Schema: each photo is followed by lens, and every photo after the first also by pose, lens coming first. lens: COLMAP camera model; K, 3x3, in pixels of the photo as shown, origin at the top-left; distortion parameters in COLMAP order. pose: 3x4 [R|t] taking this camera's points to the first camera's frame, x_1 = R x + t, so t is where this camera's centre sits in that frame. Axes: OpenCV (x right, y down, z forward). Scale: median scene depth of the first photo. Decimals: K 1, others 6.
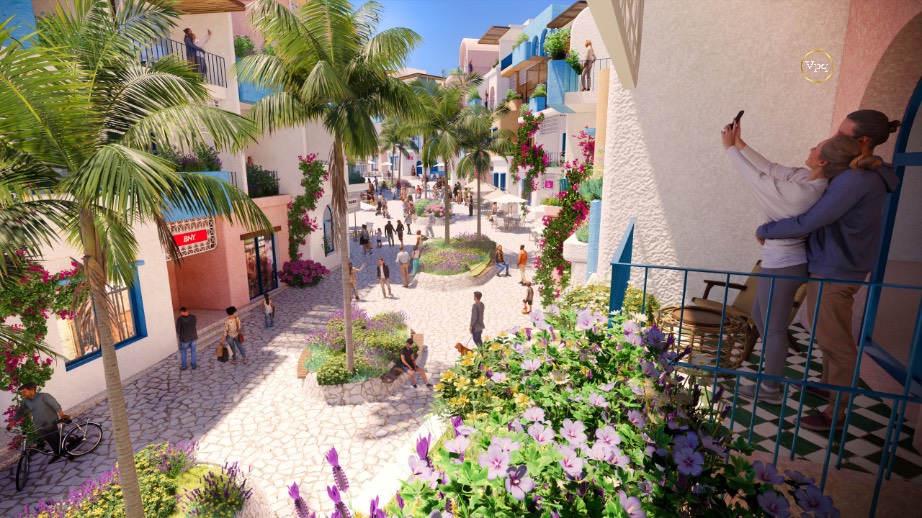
lens RADIAL K [[438.5, 0, 461.0], [0, 438.5, 259.0], [0, 0, 1]] dist [0.000882, 0.000115]
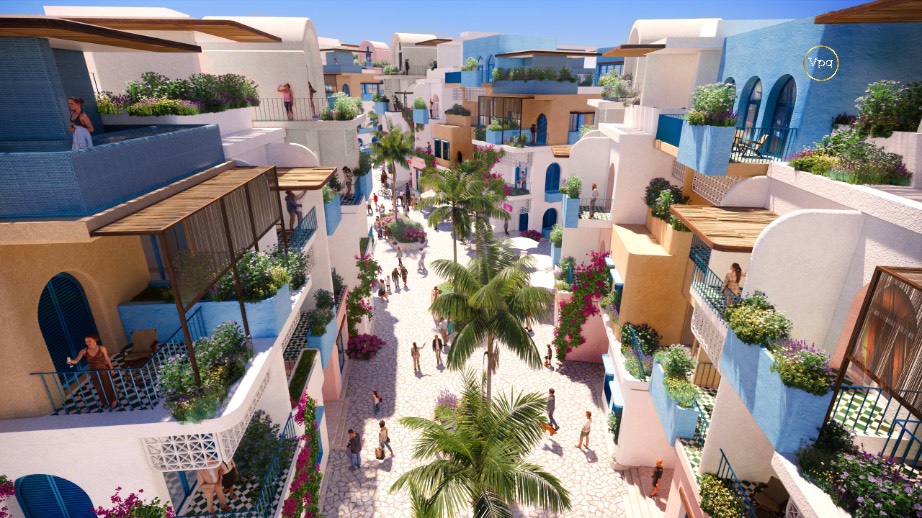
lens RADIAL K [[438.5, 0, 461.0], [0, 438.5, 259.0], [0, 0, 1]] dist [0.000882, 0.000115]
pose [[0.967912, -0.089306, 0.234884, -0.356715], [0.052183, 0.985775, 0.159767, -0.384567], [-0.245811, -0.142384, 0.958803, -0.205895]]
